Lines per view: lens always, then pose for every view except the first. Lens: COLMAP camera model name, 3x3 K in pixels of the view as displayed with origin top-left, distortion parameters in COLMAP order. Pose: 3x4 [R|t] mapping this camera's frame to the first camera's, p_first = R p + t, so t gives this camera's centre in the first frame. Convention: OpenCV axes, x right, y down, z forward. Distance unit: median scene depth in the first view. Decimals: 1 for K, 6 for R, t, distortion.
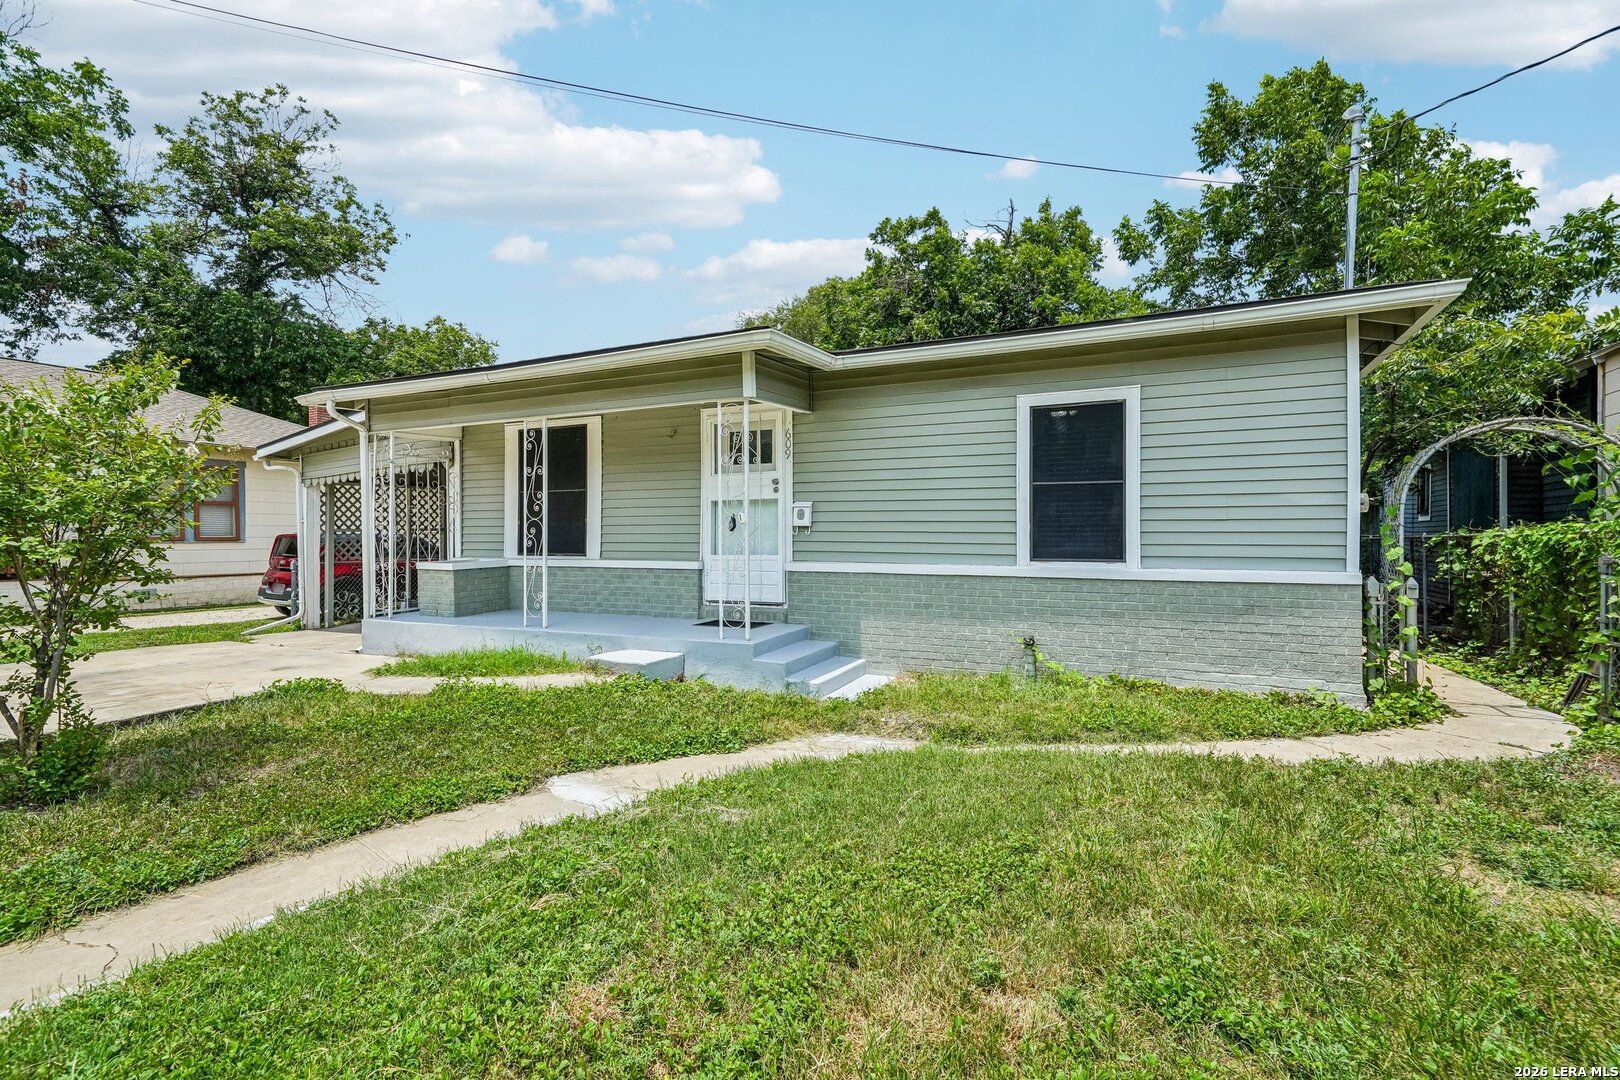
lens RADIAL K [[760.4, 0, 809.6], [0, 760.4, 534.7], [0, 0, 1]] dist [0.009850, 0.000621]
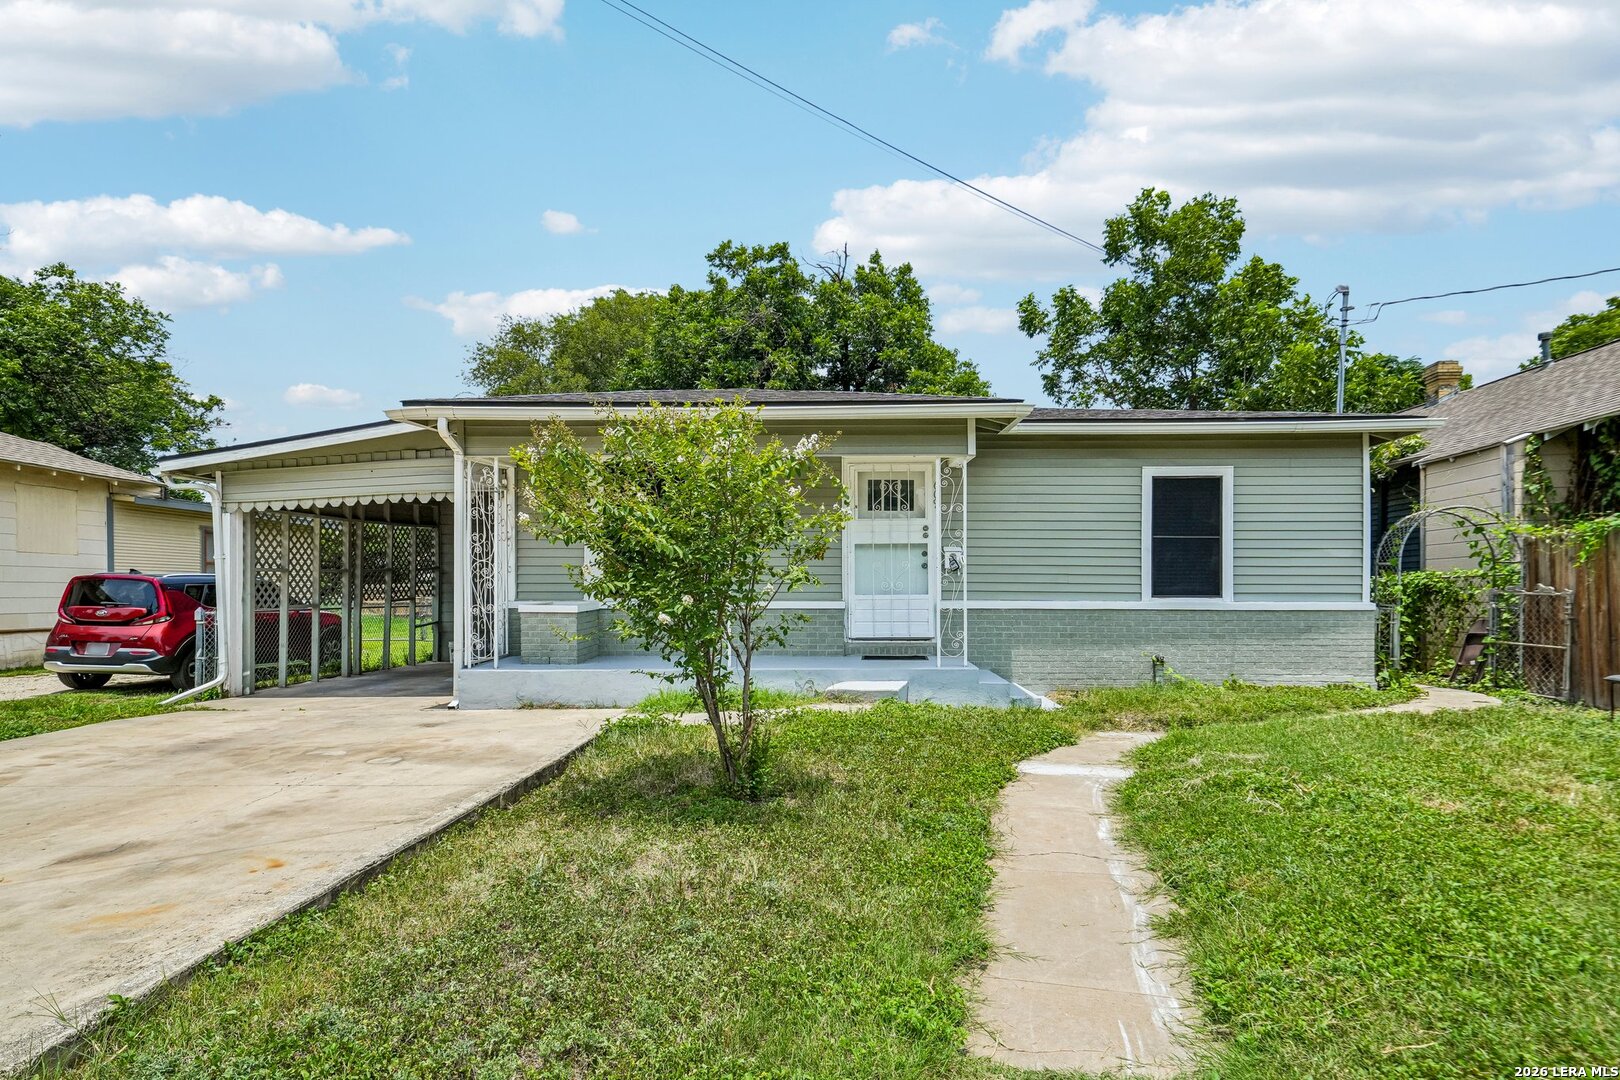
lens RADIAL K [[883.3, 0, 829.0], [0, 883.3, 597.7], [0, 0, 1]] dist [0.016445, -0.000221]
pose [[0.909280, -0.001110, 0.416184, -0.755074], [-0.003033, 0.999952, 0.009294, 0.021020], [-0.416175, -0.009713, 0.909233, -0.113924]]
